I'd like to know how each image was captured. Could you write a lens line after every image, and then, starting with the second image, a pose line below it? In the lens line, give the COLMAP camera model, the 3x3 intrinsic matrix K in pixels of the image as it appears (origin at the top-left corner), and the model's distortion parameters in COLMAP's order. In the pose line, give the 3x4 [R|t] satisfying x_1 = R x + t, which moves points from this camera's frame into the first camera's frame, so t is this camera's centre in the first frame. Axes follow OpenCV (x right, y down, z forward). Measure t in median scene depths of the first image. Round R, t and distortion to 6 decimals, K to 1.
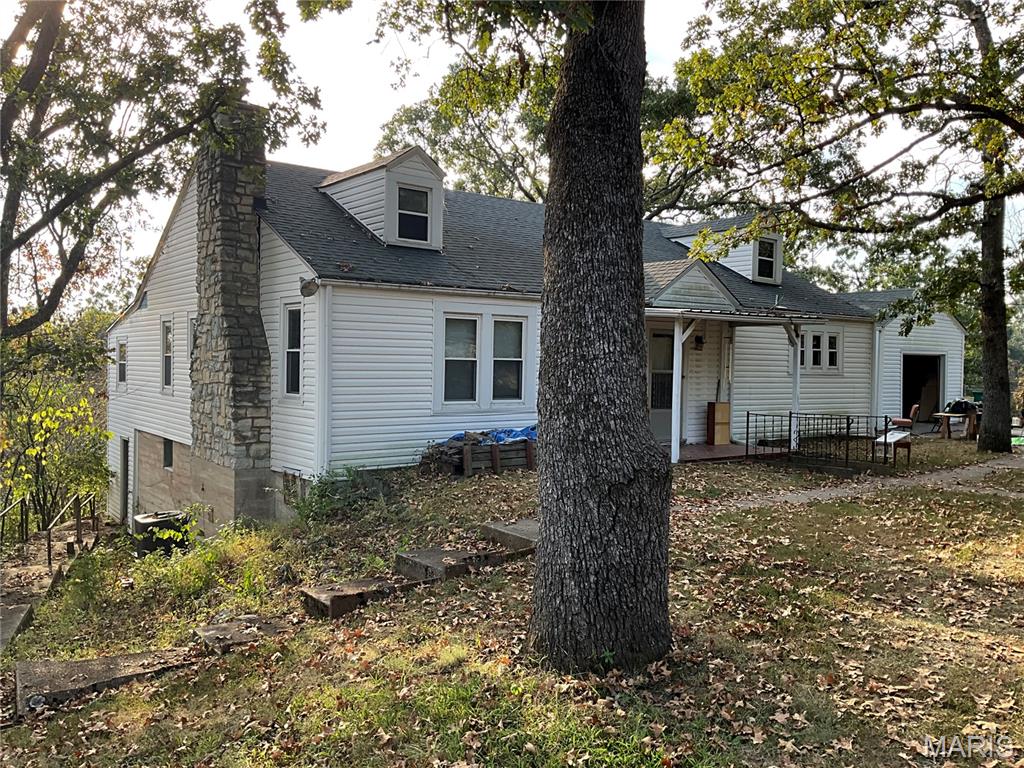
lens RADIAL K [[825.1, 0, 512.0], [0, 825.1, 384.0], [0, 0, 1]] dist [0.083158, -0.164685]
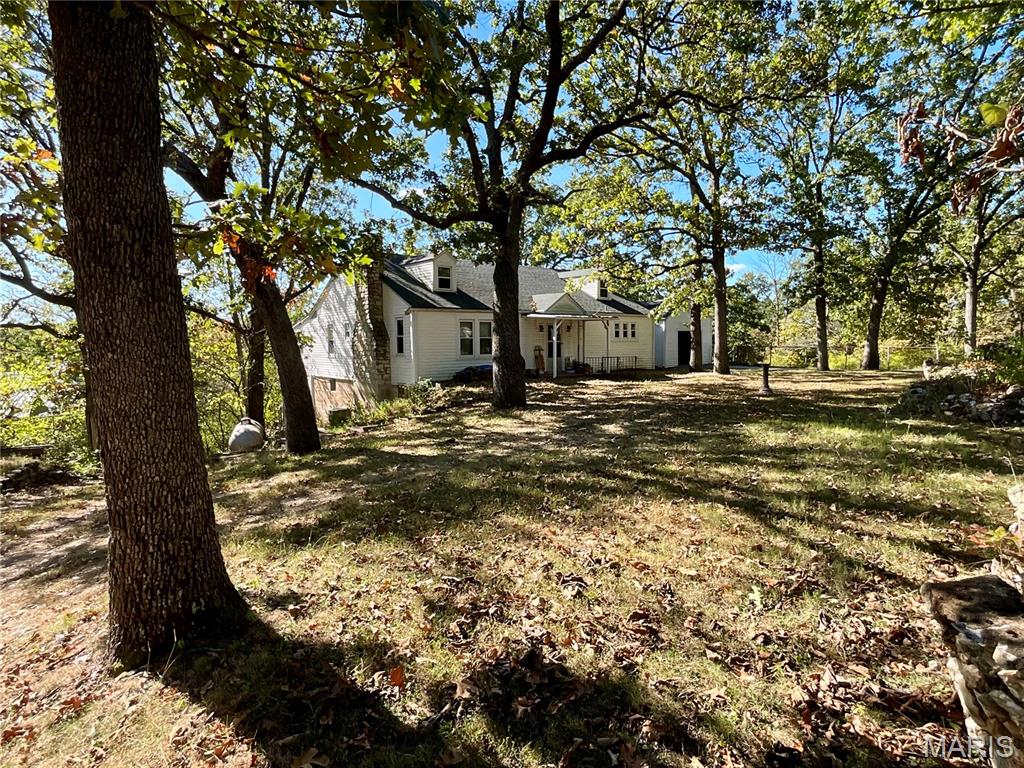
lens RADIAL K [[542.5, 0, 512.0], [0, 542.5, 384.0], [0, 0, 1]] dist [0.000739, 0.000151]
pose [[0.997885, -0.033872, 0.055482, -0.020234], [0.031306, 0.998428, 0.046484, 0.032182], [-0.056969, -0.044648, 0.997377, -0.543296]]
